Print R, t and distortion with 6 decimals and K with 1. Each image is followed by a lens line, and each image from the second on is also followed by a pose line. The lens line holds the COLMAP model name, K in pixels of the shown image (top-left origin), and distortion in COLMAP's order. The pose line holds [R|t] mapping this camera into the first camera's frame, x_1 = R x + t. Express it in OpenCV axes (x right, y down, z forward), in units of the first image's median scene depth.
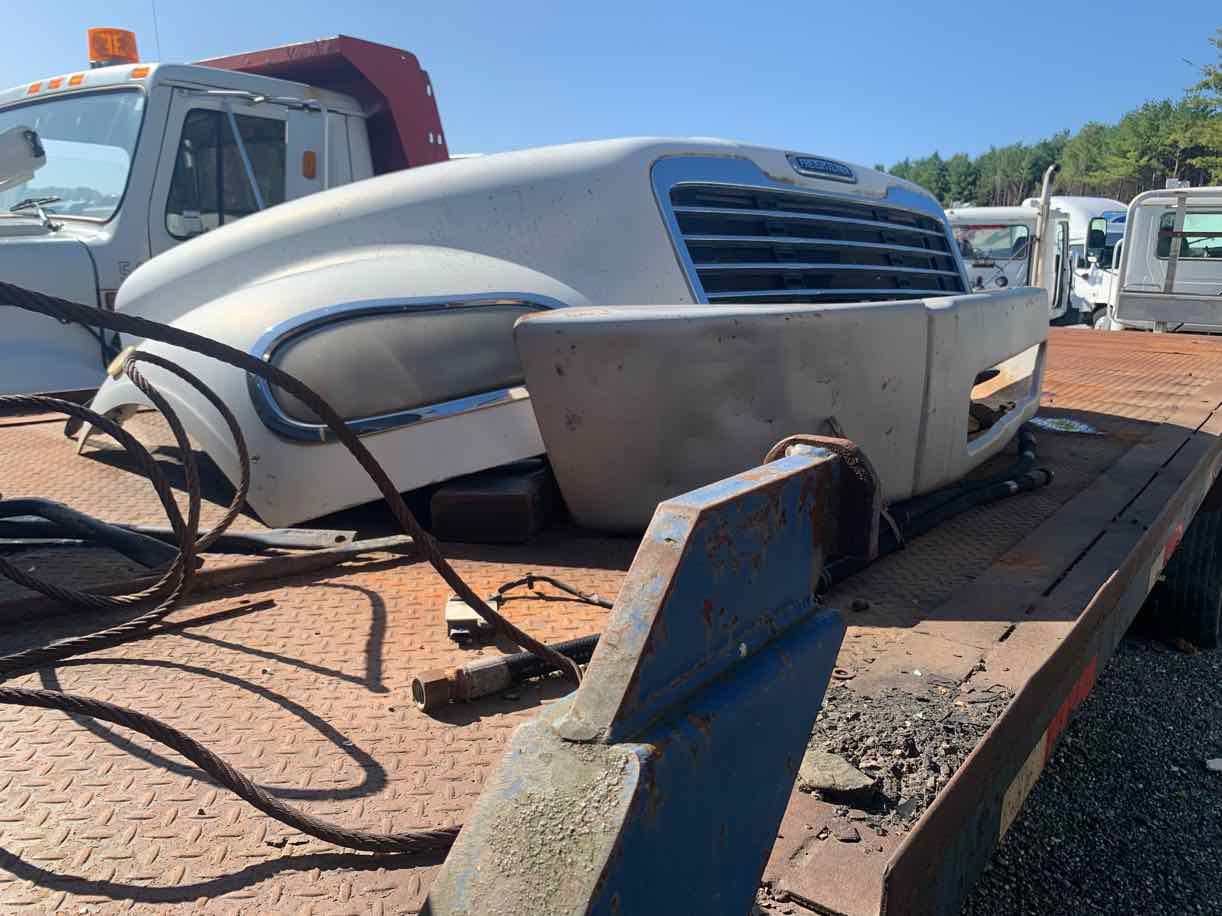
lens RADIAL K [[918.4, 0, 607.4], [0, 918.4, 449.3], [0, 0, 1]] dist [-0.030881, 0.012566]
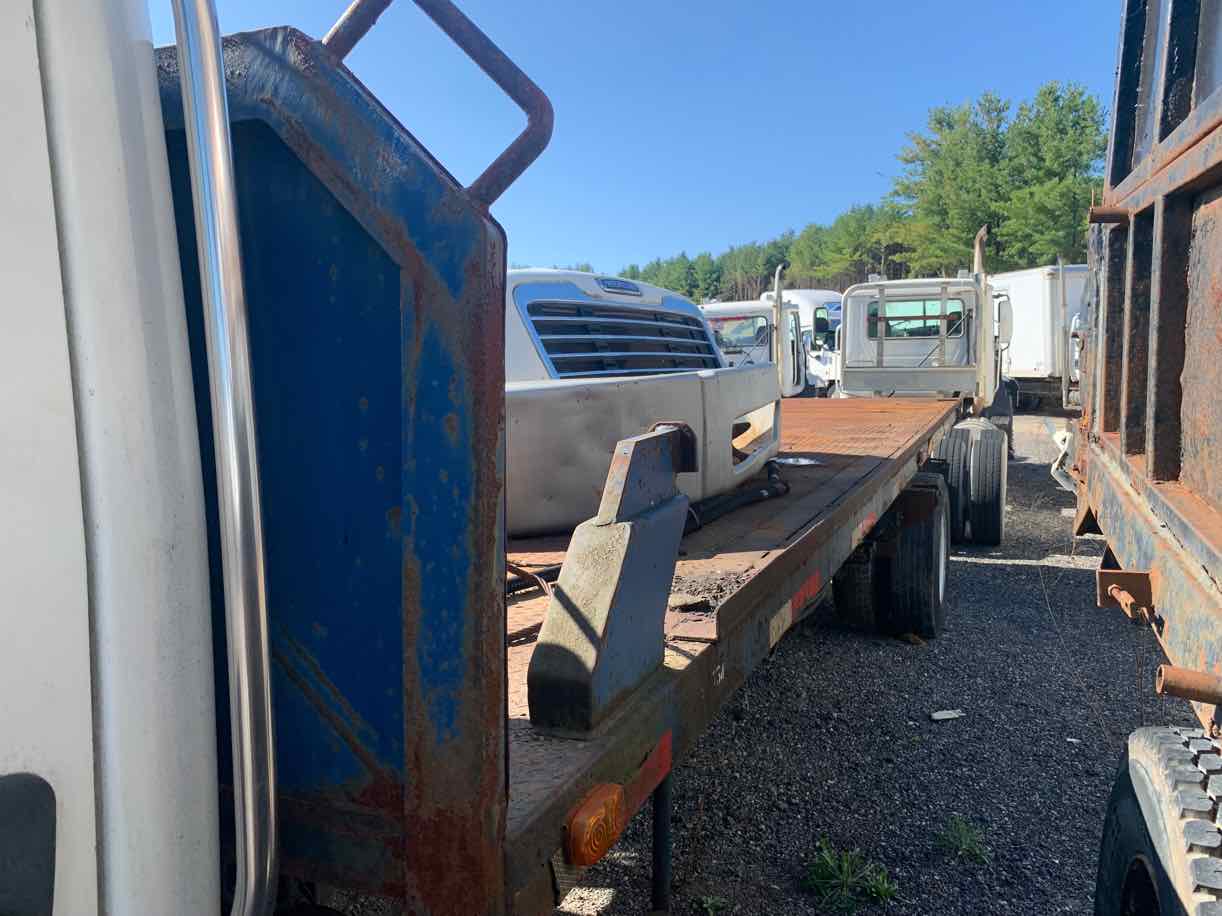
lens RADIAL K [[918.4, 0, 620.6], [0, 918.4, 448.0], [0, 0, 1]] dist [-0.030881, 0.012566]
pose [[0.965152, -0.065694, 0.253310, -0.076085], [0.092042, 0.991347, -0.093597, 0.041505], [-0.244969, 0.113650, 0.962847, -0.188829]]
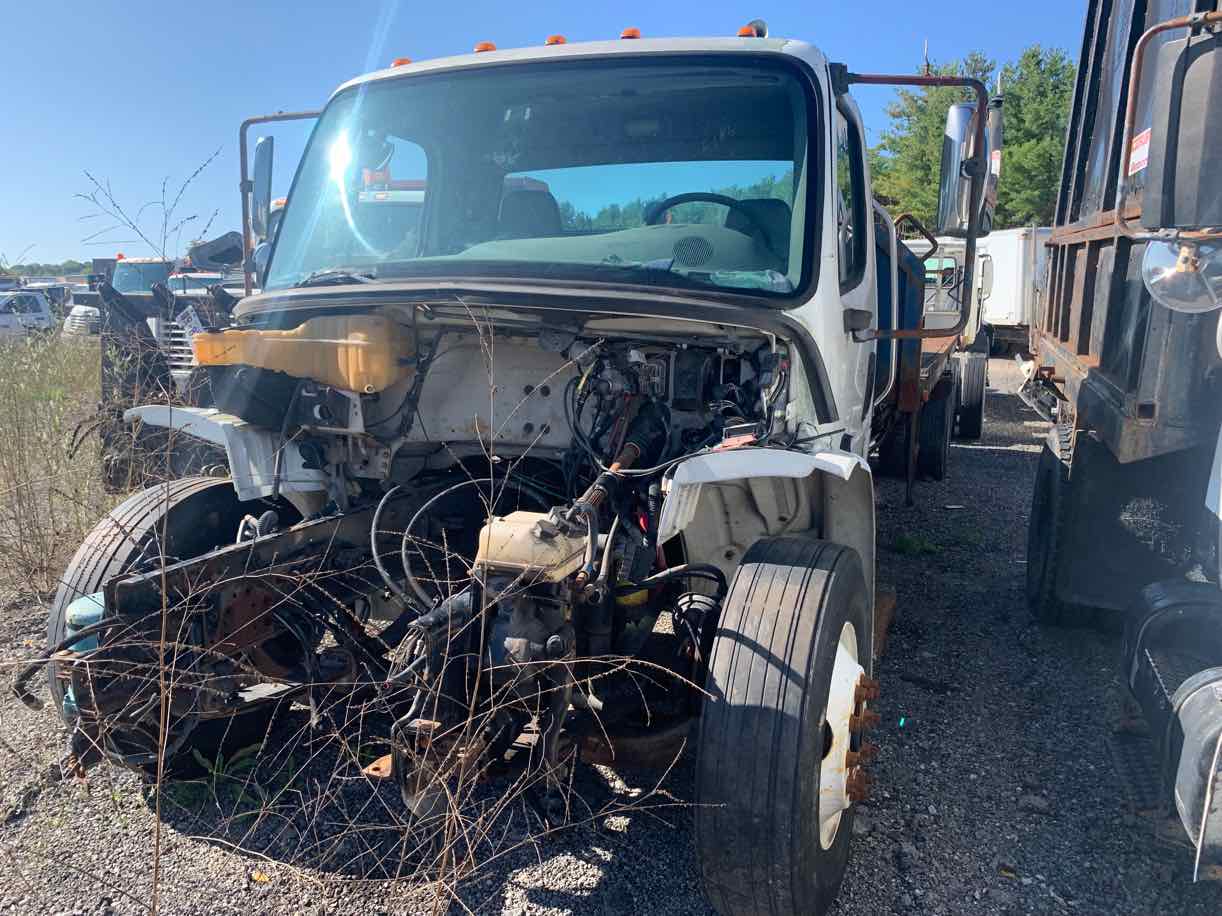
lens RADIAL K [[918.4, 0, 611.8], [0, 918.4, 449.6], [0, 0, 1]] dist [-0.030881, 0.012566]
pose [[0.959709, -0.056626, 0.275231, -0.671822], [0.066210, 0.997476, -0.025650, 0.179080], [-0.273083, 0.042840, 0.961036, -0.867628]]
